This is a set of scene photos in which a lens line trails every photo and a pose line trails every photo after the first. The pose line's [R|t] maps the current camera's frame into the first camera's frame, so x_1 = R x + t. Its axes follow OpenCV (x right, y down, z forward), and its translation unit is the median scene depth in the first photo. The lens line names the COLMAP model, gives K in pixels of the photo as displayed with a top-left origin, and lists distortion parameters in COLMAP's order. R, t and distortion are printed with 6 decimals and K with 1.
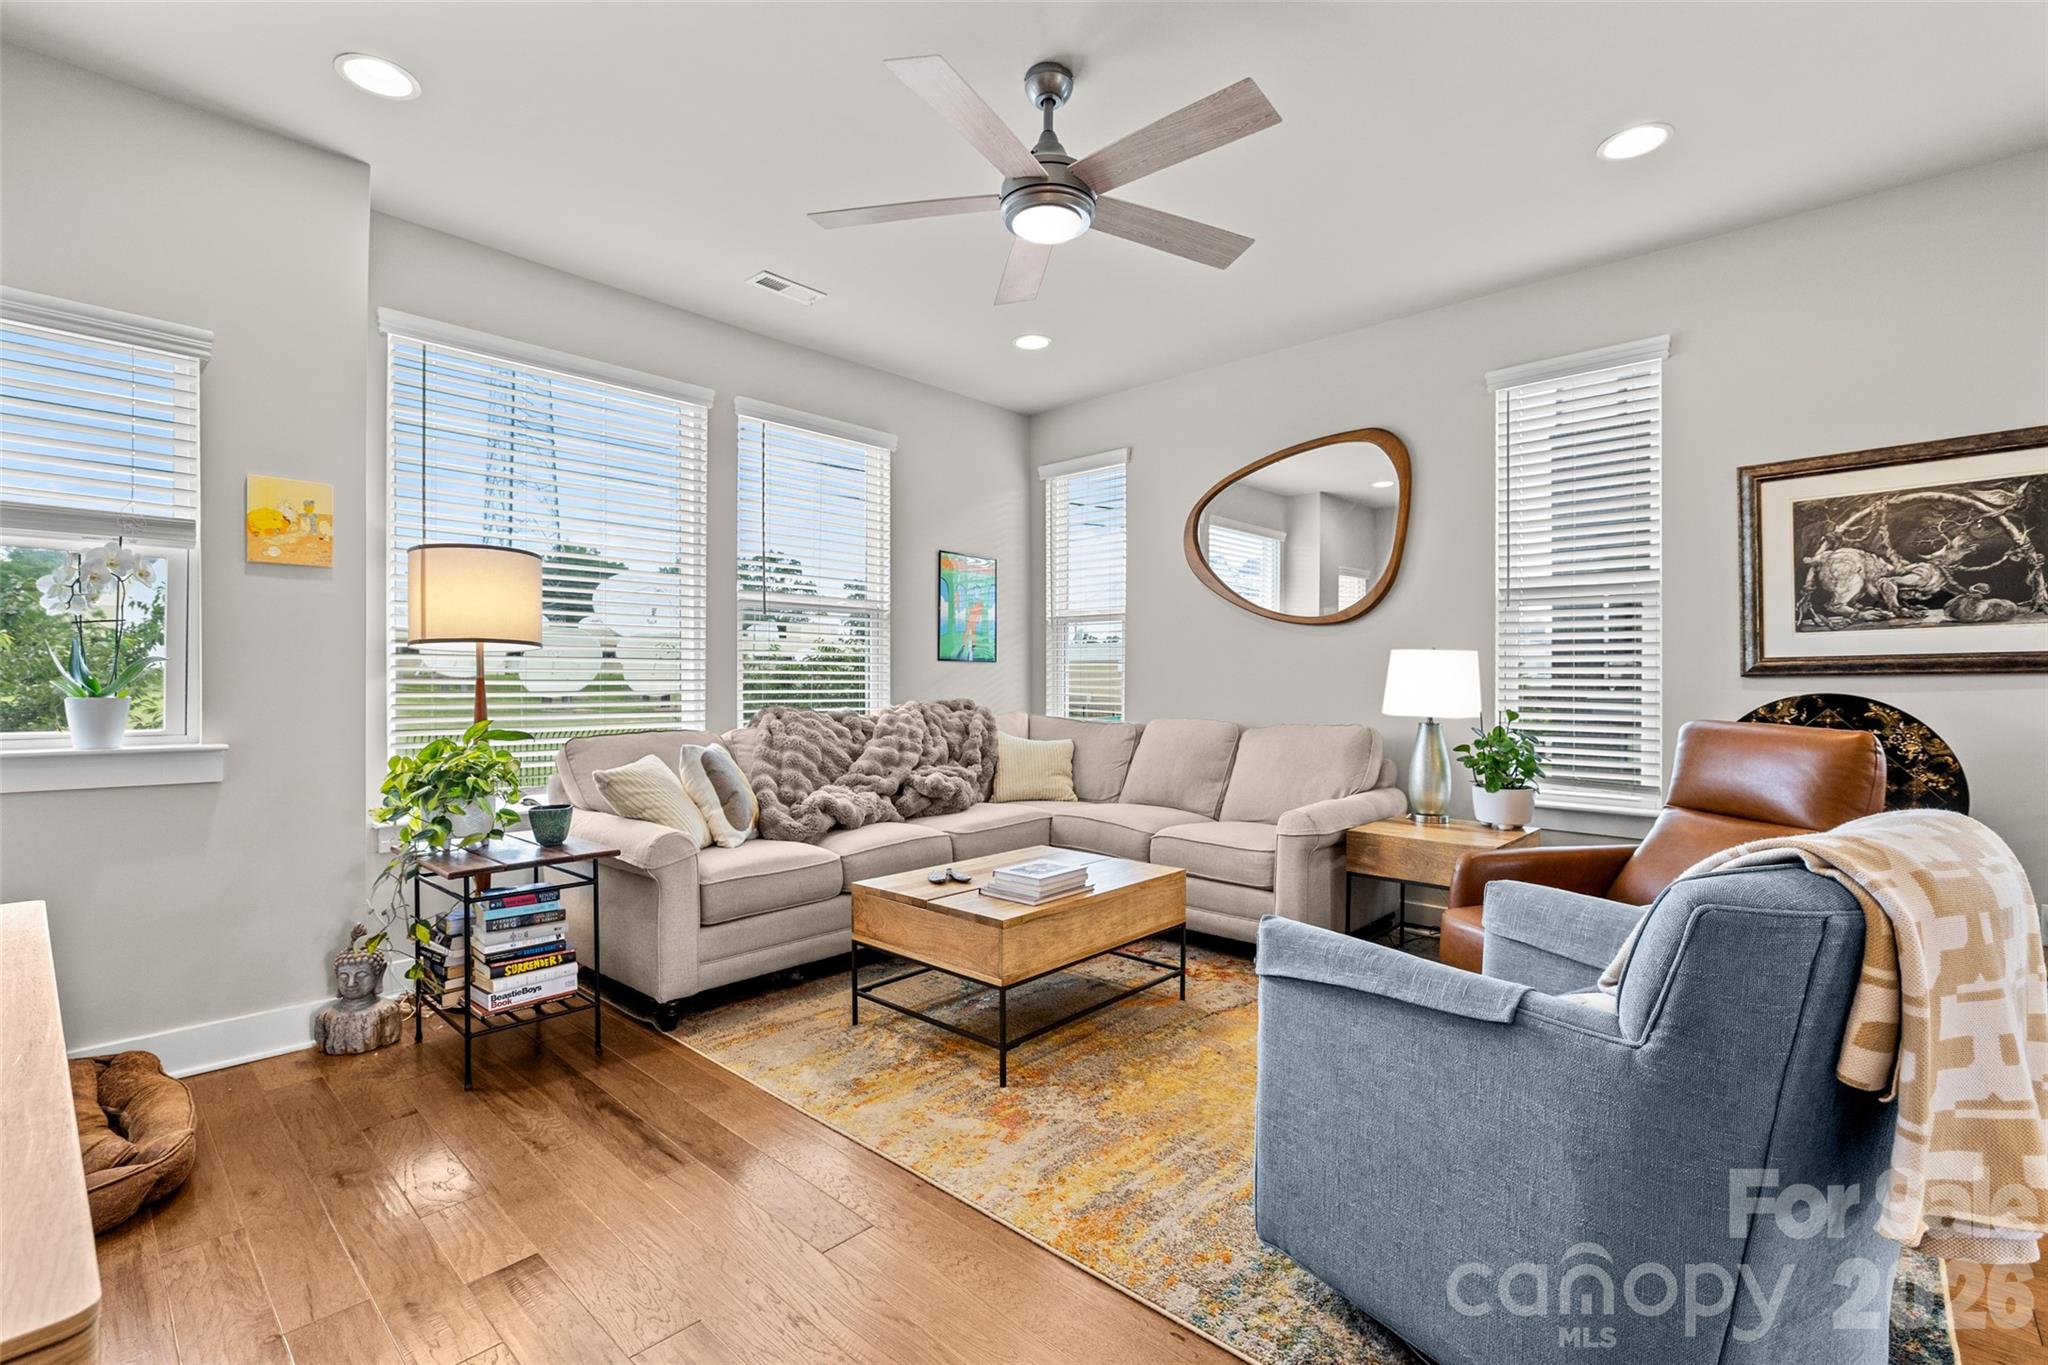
lens RADIAL K [[913.5, 0, 1035.4], [0, 913.5, 681.2], [0, 0, 1]] dist [-0.001352, 0.000552]
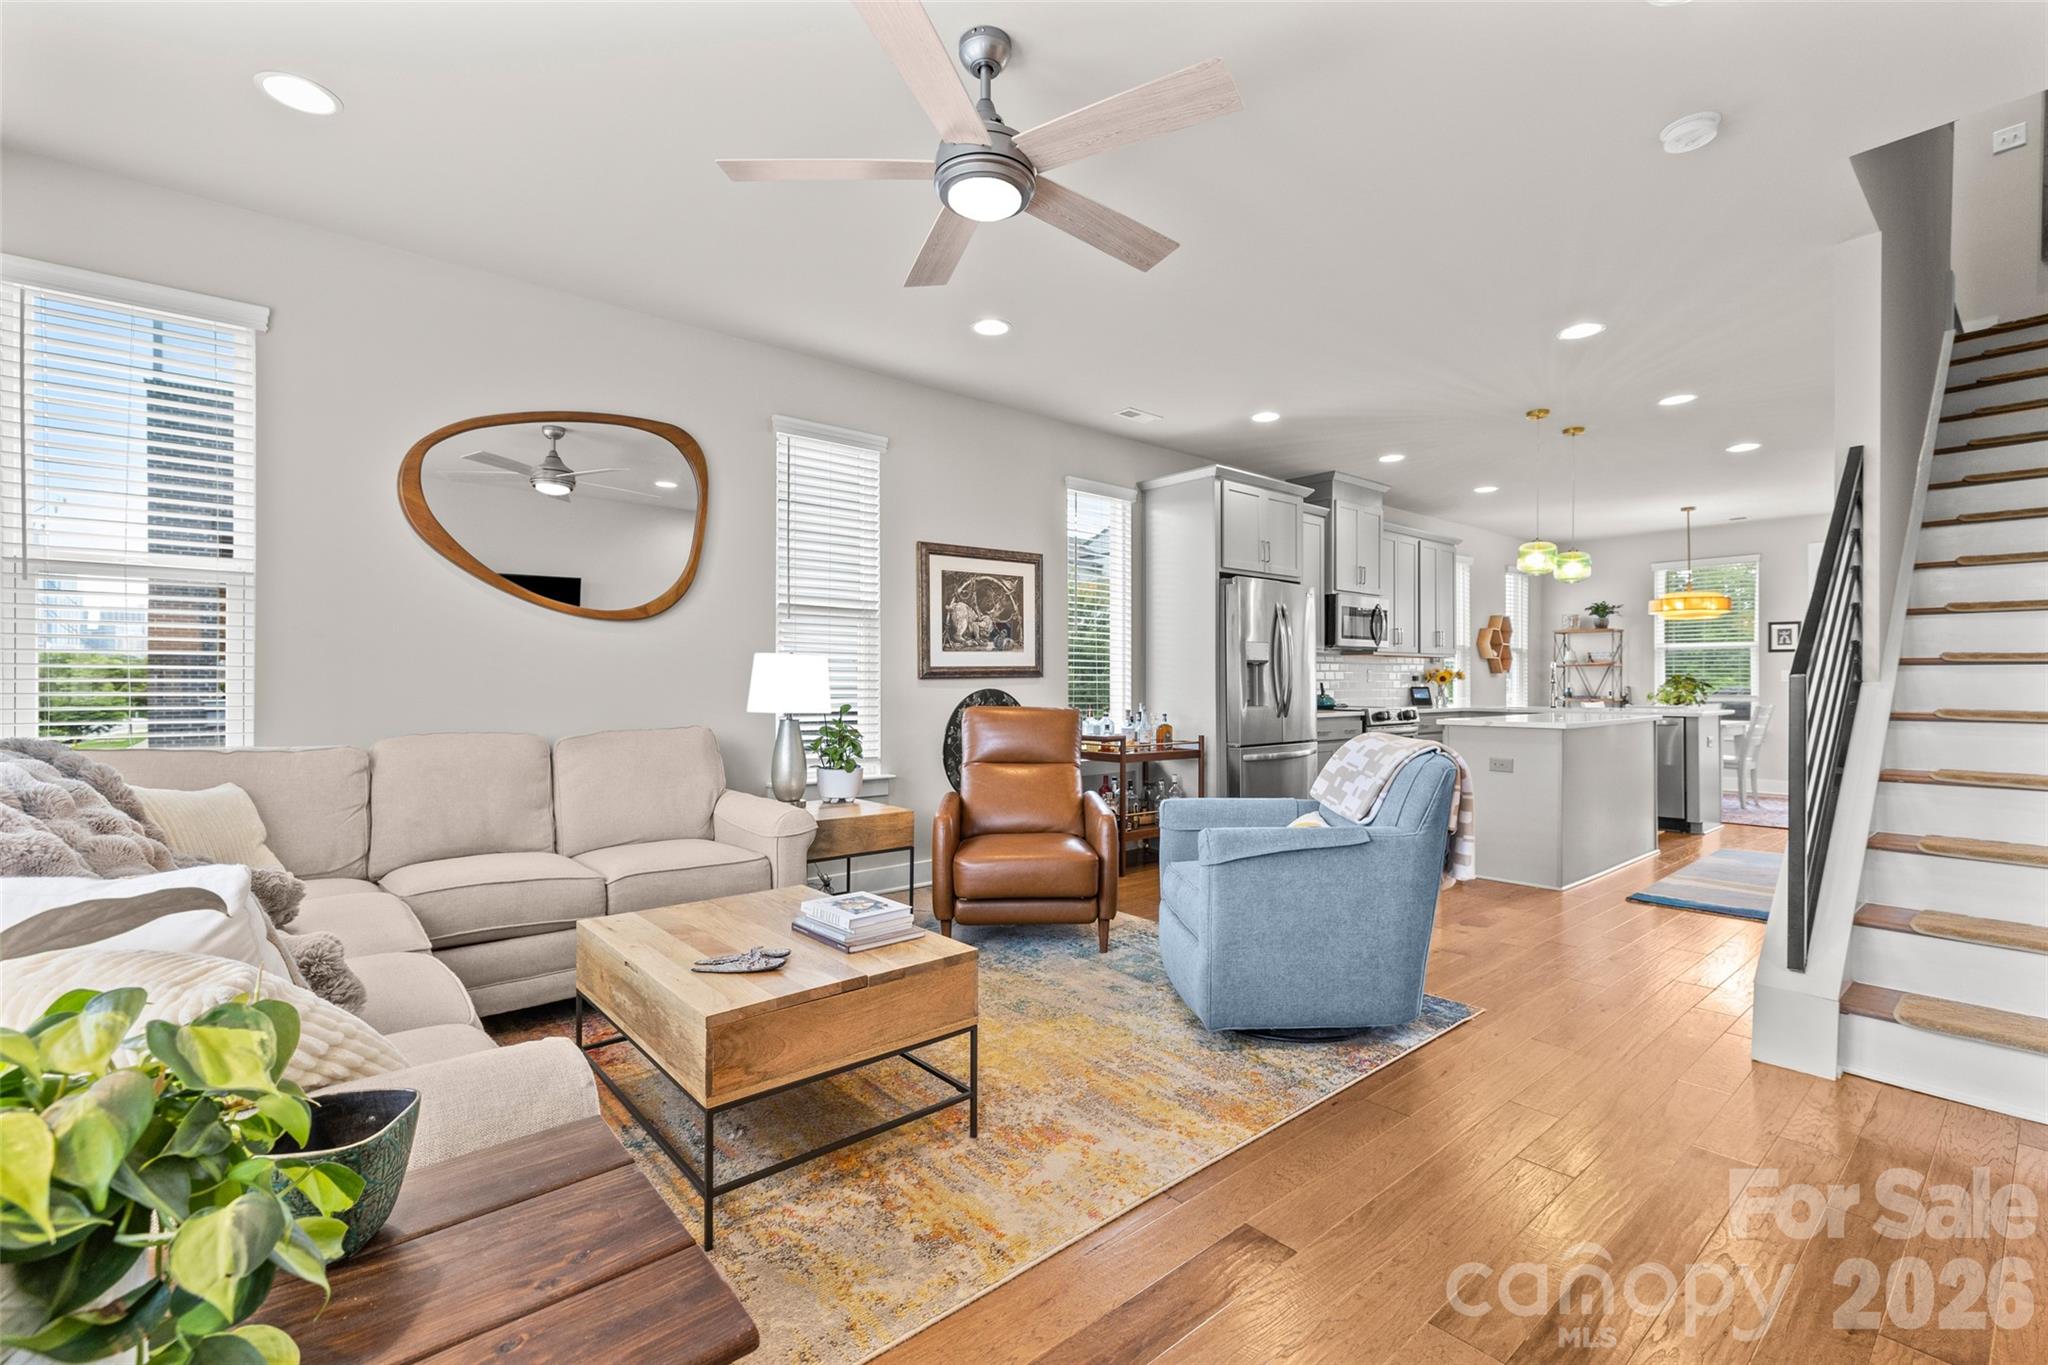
lens RADIAL K [[878.5, 0, 1026.5], [0, 878.5, 686.8], [0, 0, 1]] dist [0.011824, 0.000138]
pose [[0.128462, -0.006959, 0.991690, -0.709673], [0.002682, 0.999974, 0.006669, -0.000609], [-0.991711, 0.001803, 0.128478, 0.676536]]
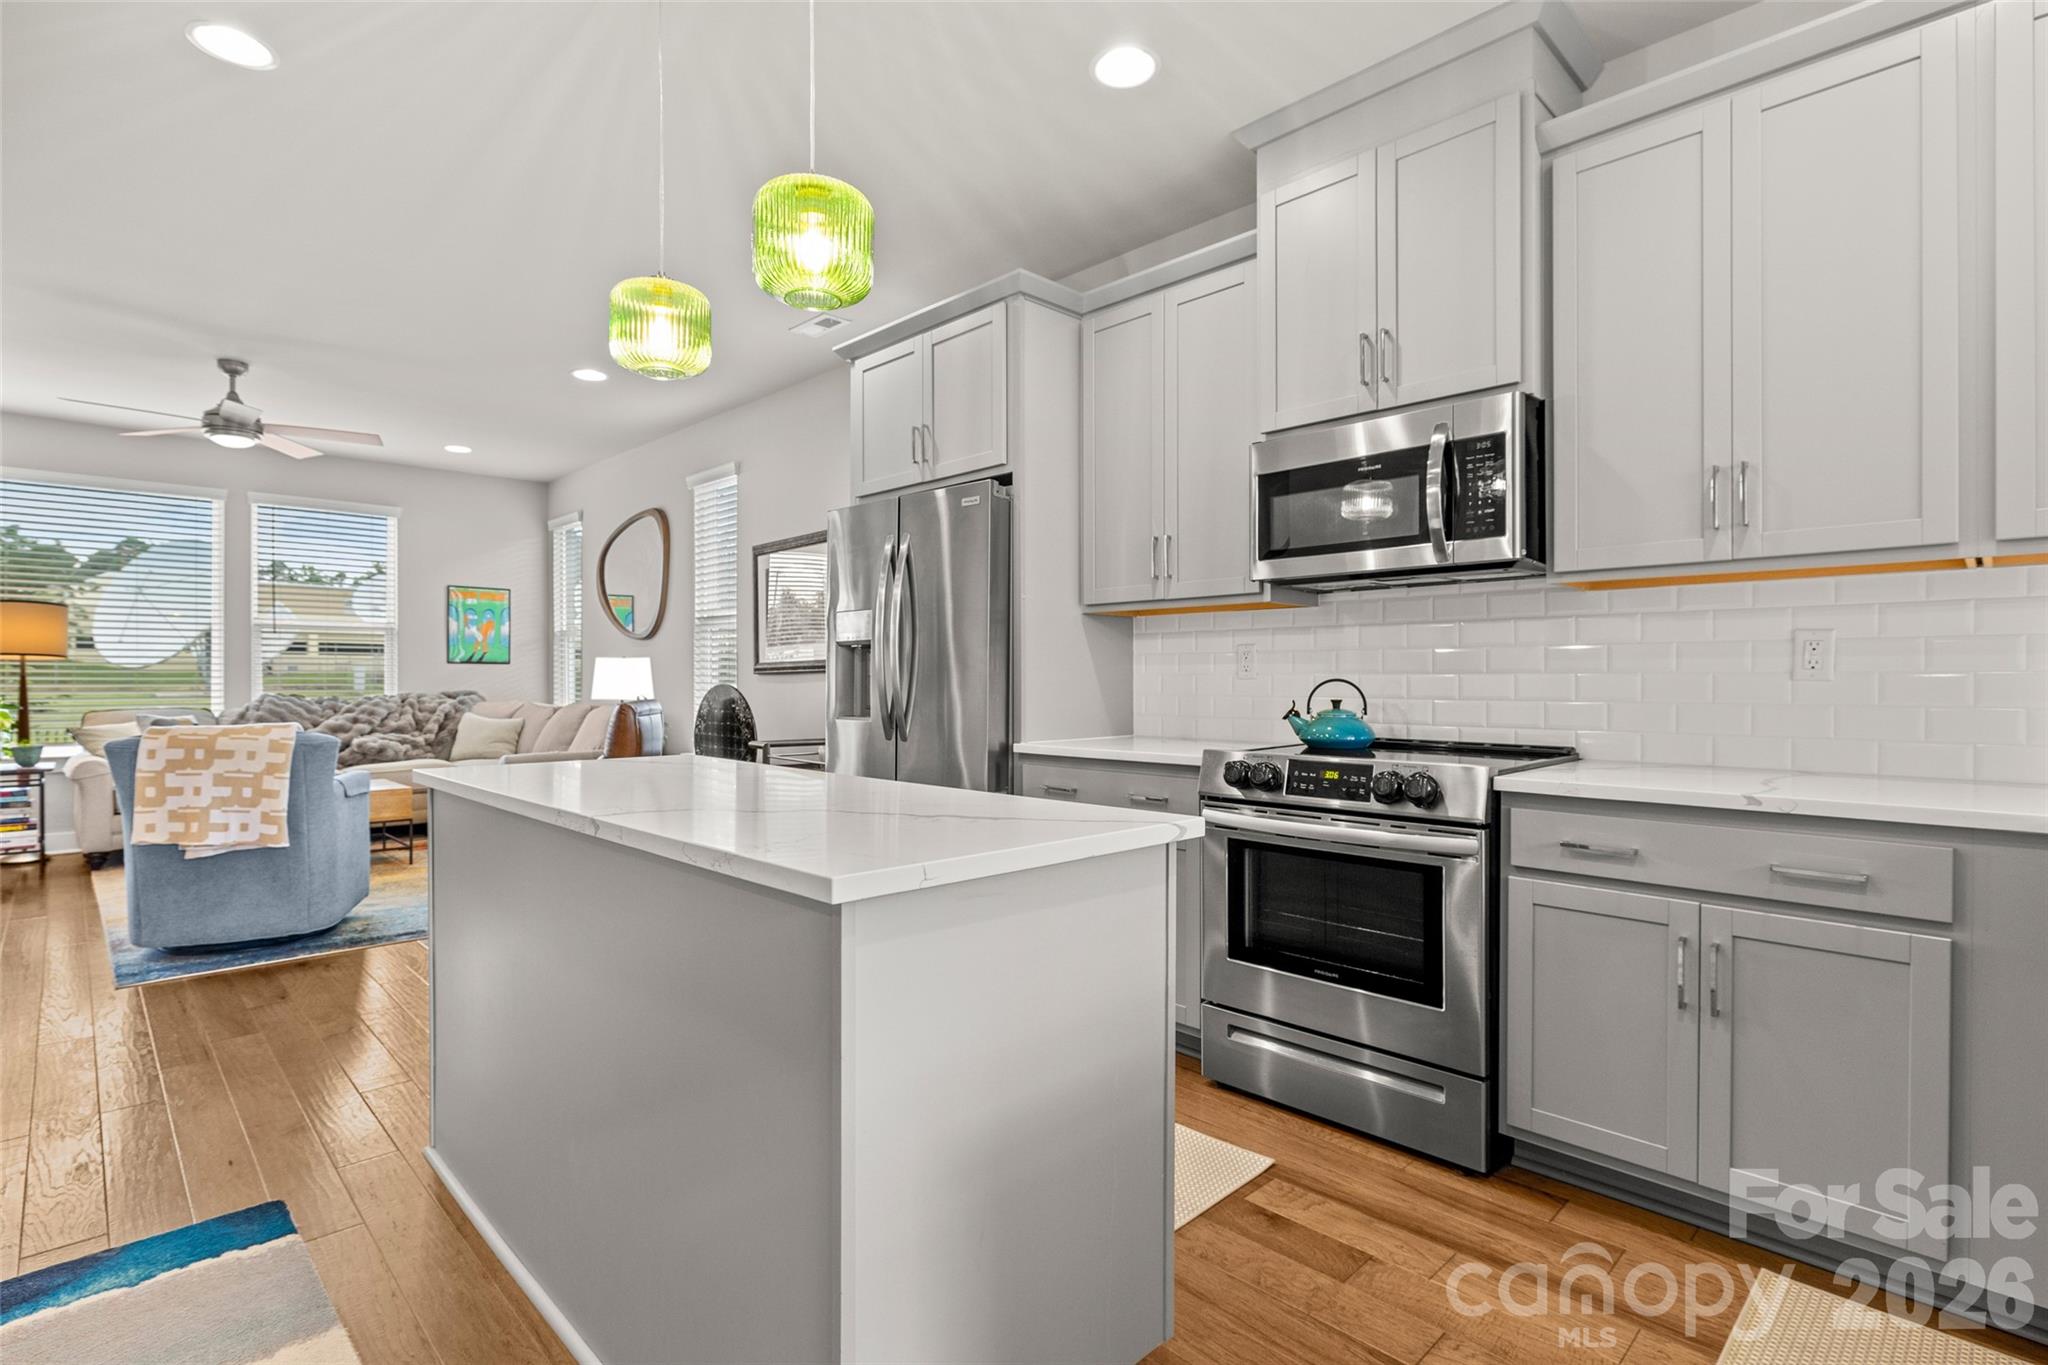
lens RADIAL K [[978.9, 0, 1020.8], [0, 978.9, 680.0], [0, 0, 1]] dist [-0.003666, 0.001881]
pose [[0.998303, -0.000125, -0.058231, 1.446230], [0.000031, 0.999999, -0.001621, 0.008690], [0.058231, 0.001617, 0.998302, -0.772203]]
